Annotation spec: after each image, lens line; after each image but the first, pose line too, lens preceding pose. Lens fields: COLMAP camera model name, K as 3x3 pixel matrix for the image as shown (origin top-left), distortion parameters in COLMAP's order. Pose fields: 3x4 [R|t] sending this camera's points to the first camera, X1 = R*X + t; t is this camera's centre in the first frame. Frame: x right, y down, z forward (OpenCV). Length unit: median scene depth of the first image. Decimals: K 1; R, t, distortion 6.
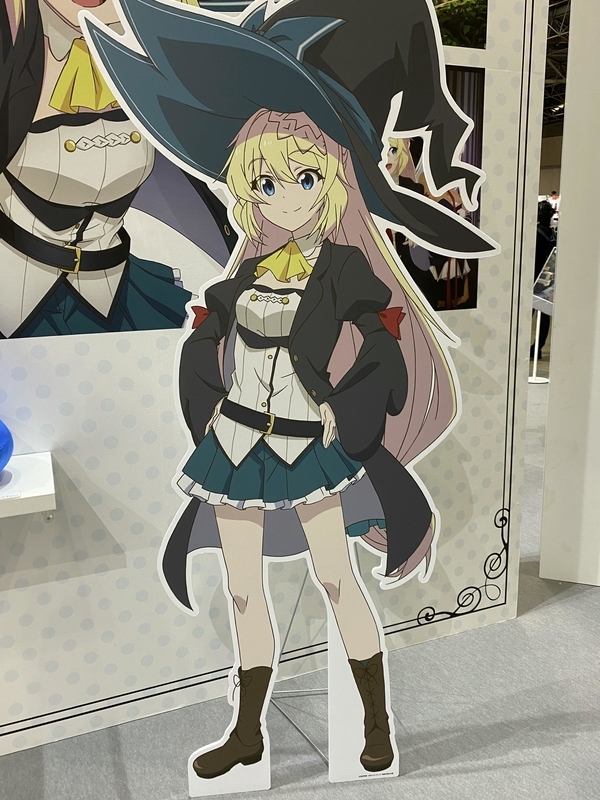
lens RADIAL K [[665.1, 0, 300.0], [0, 665.1, 400.0], [0, 0, 1]] dist [0.044790, -0.013659]
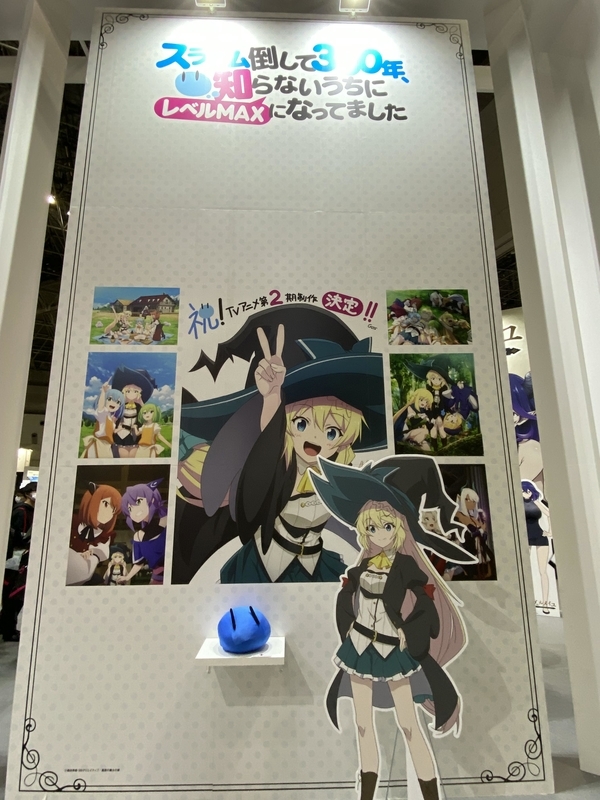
lens RADIAL K [[421.1, 0, 286.8], [0, 421.1, 399.4], [0, 0, 1]] dist [-0.000009, -0.011512]
pose [[0.926728, -0.076994, -0.367758, 0.255433], [-0.091970, 0.902520, -0.420712, -0.058134], [0.364302, 0.423709, 0.829310, -0.605176]]
